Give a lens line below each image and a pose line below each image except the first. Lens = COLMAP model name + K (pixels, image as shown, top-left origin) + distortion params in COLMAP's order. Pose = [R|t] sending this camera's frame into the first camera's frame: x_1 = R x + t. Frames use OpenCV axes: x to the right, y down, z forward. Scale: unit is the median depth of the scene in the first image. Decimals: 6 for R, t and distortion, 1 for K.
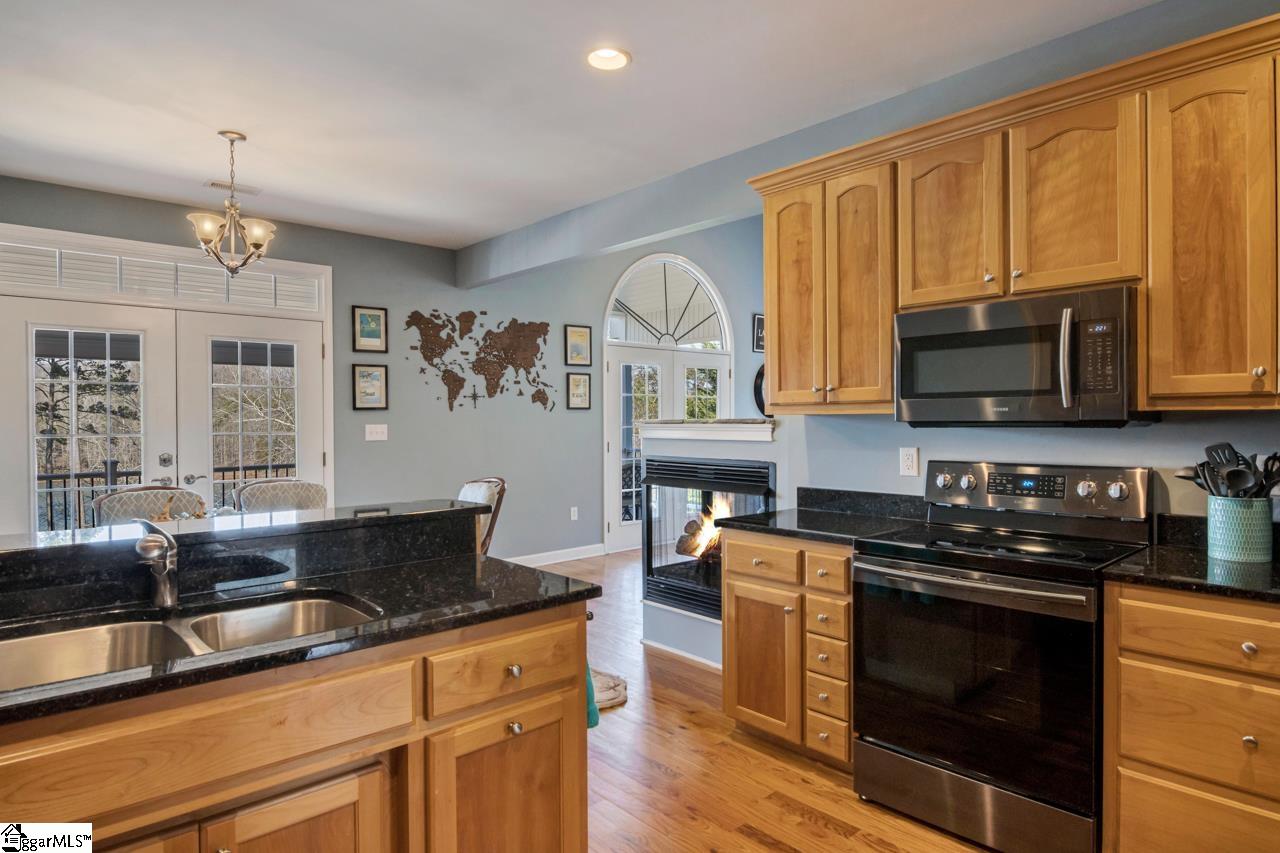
lens RADIAL K [[723.0, 0, 637.7], [0, 723.0, 434.1], [0, 0, 1]] dist [-0.010255, -0.006654]
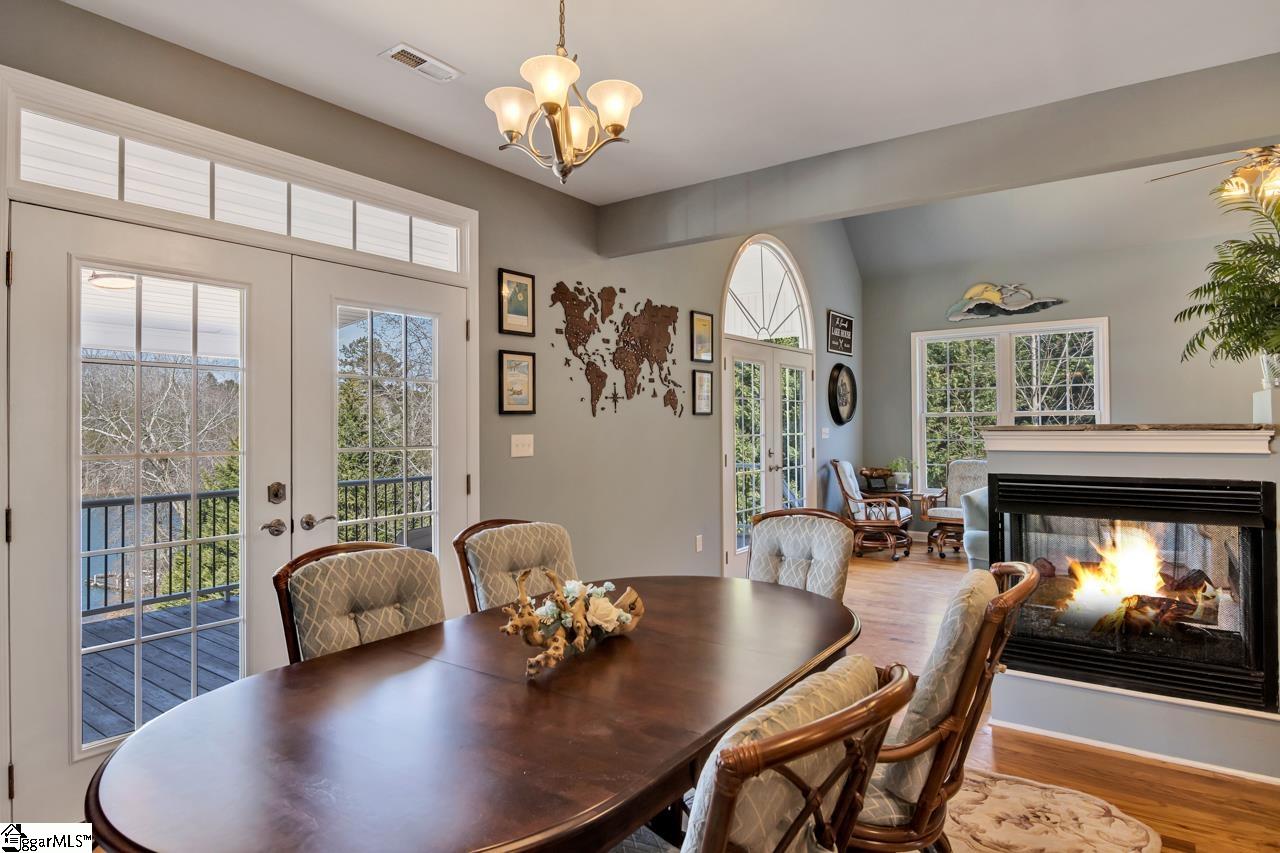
lens RADIAL K [[723.0, 0, 636.8], [0, 723.0, 422.4], [0, 0, 1]] dist [-0.010255, -0.006654]
pose [[0.979002, -0.001938, 0.203839, -0.364668], [0.007822, 0.999576, -0.028064, -0.003999], [-0.203698, 0.029070, 0.978602, 0.246019]]
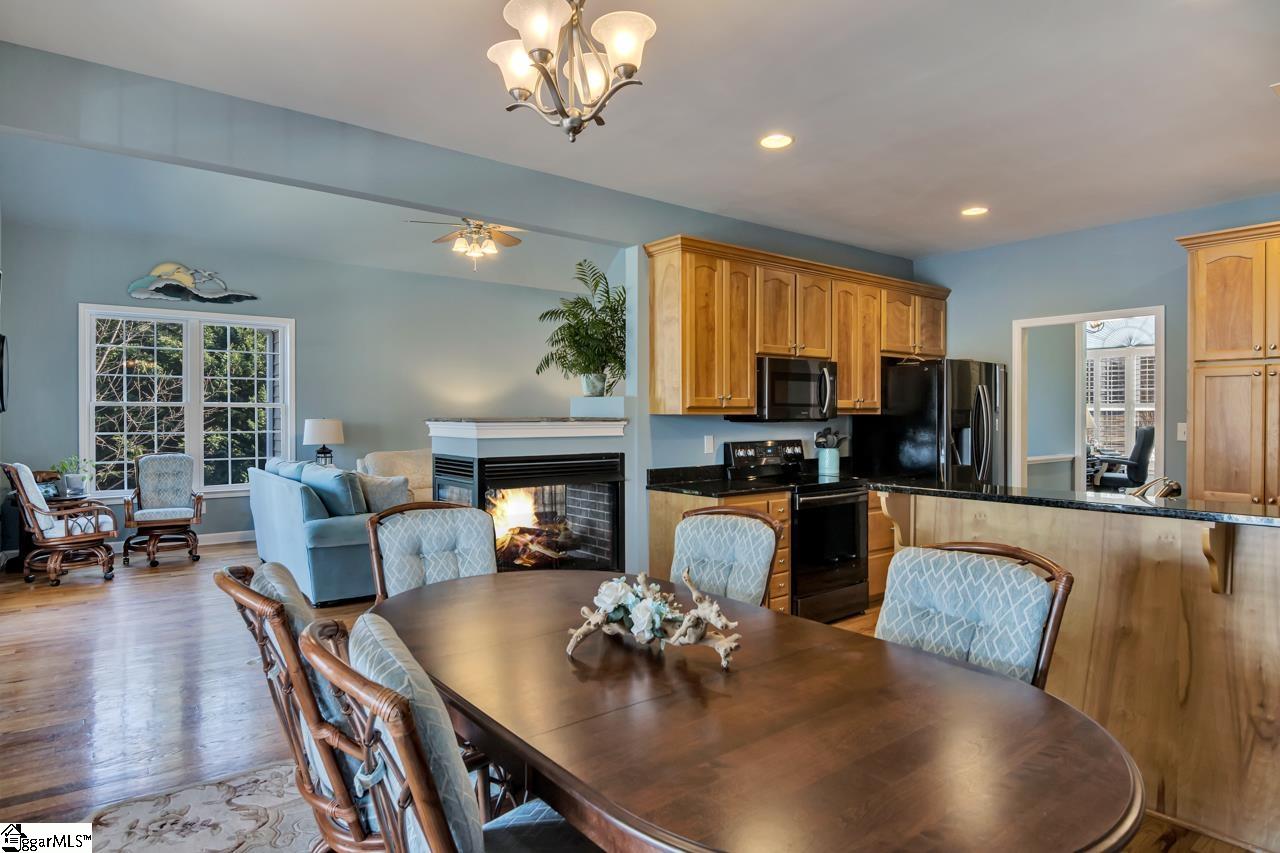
lens RADIAL K [[723.0, 0, 633.0], [0, 723.0, 417.0], [0, 0, 1]] dist [-0.010255, -0.006654]
pose [[0.068486, 0.001511, 0.997651, -0.634237], [0.019522, 0.999805, -0.002855, -0.010882], [-0.997461, 0.019672, 0.068443, 0.546969]]
